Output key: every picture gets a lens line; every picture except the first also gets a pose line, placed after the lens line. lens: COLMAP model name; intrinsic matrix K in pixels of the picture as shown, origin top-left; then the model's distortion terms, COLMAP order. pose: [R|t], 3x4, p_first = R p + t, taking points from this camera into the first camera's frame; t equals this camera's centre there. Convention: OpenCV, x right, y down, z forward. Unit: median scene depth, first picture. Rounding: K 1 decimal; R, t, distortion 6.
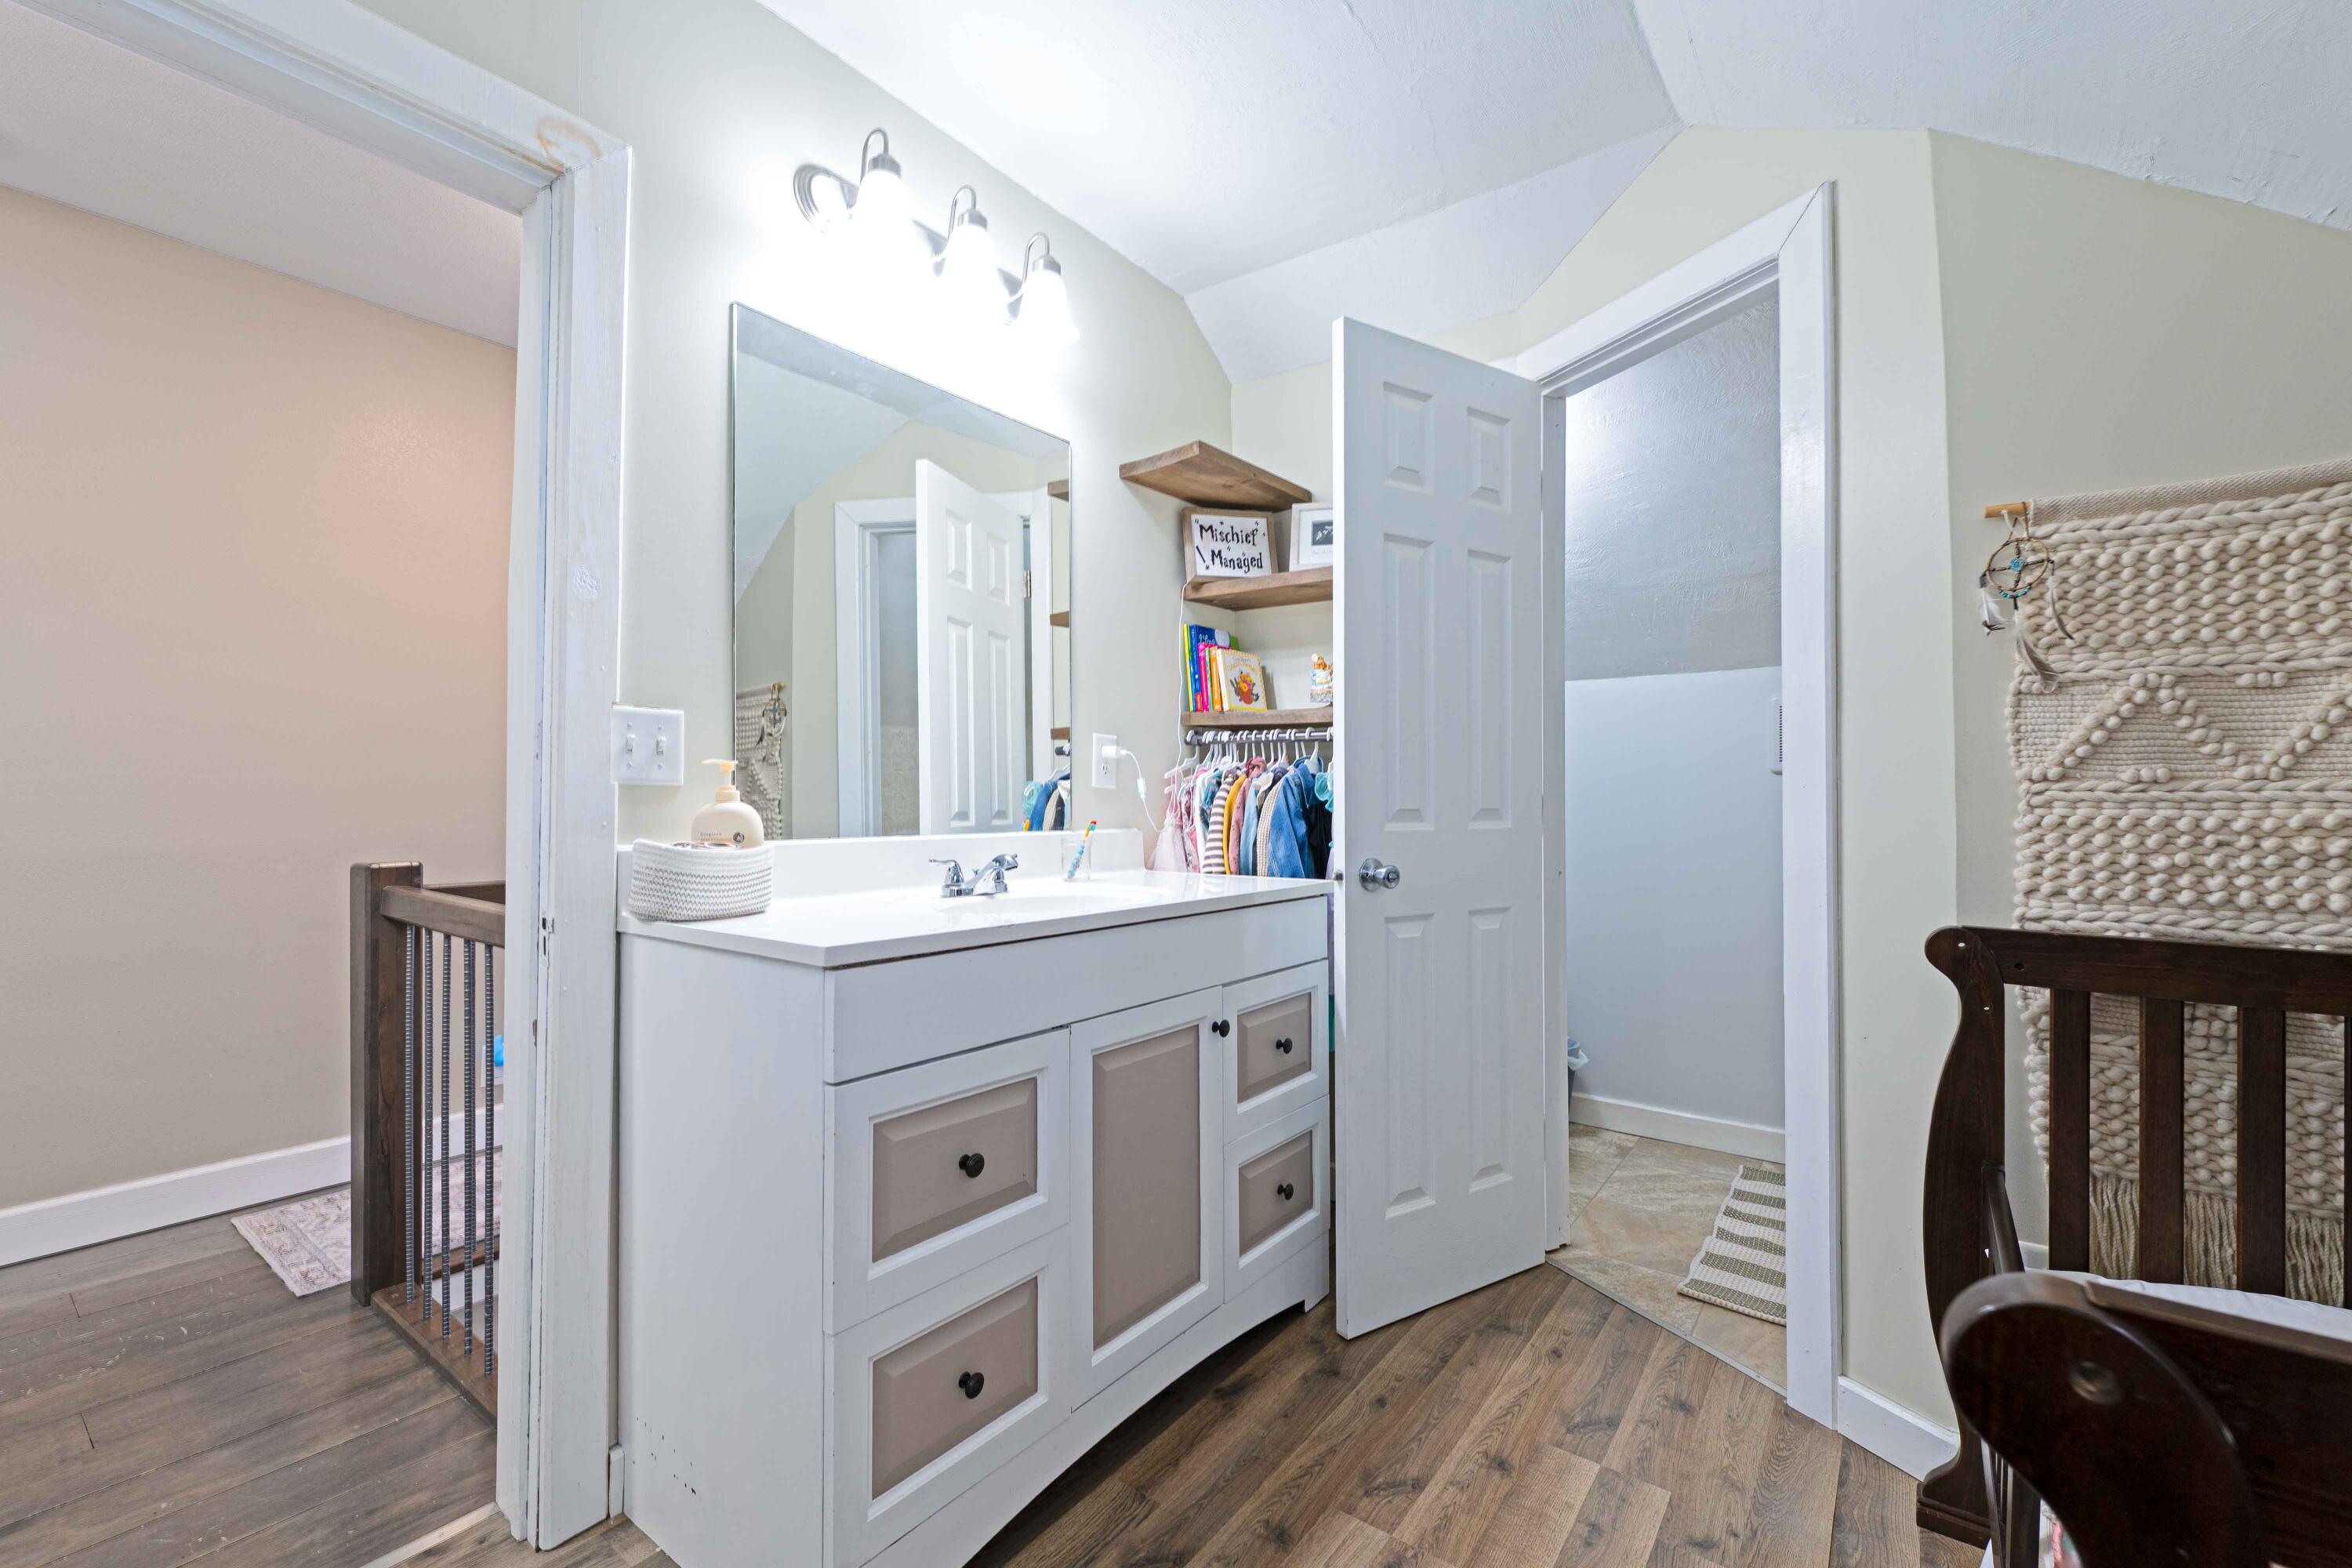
lens RADIAL K [[968.1, 0, 1177.3], [0, 968.1, 792.7], [0, 0, 1]] dist [-0.000209, 0.000000]
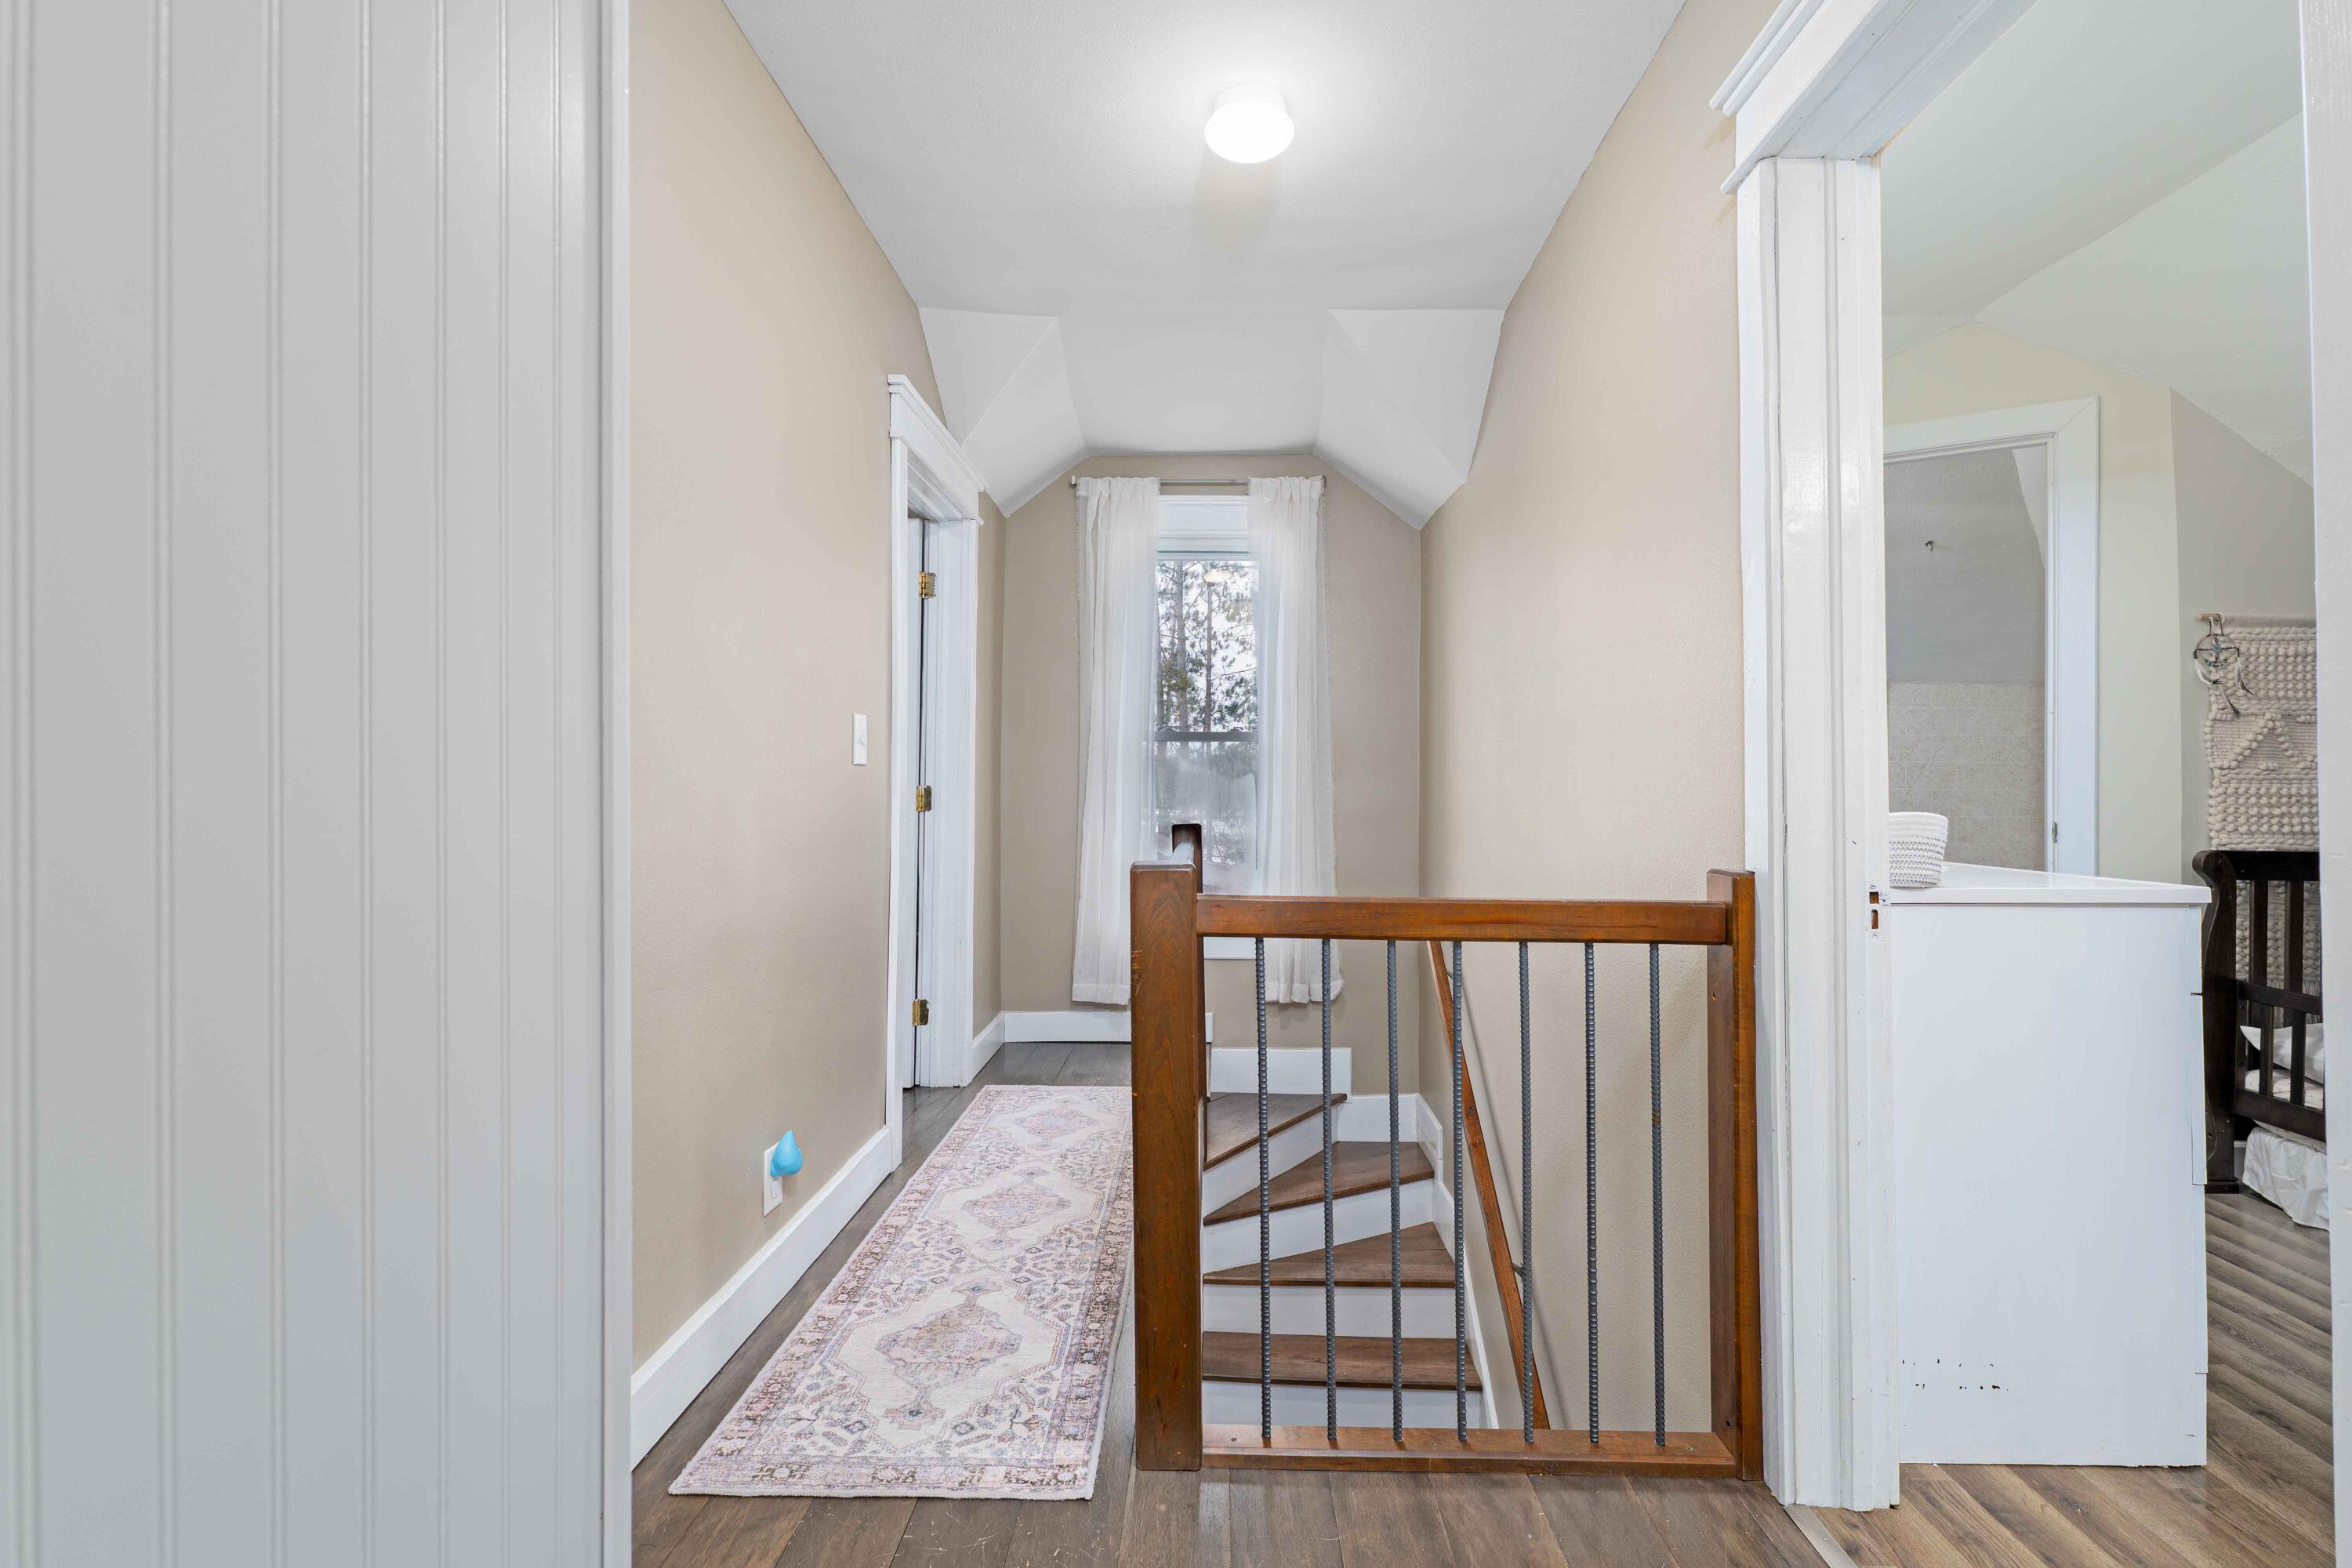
lens RADIAL K [[1083.5, 0, 1178.5], [0, 1083.5, 780.1], [0, 0, 1]] dist [-0.000241, -0.000023]
pose [[0.818174, -0.001301, 0.574969, -1.921783], [-0.002157, 0.999983, 0.005333, 0.002481], [-0.574966, -0.005604, 0.818158, 0.474385]]
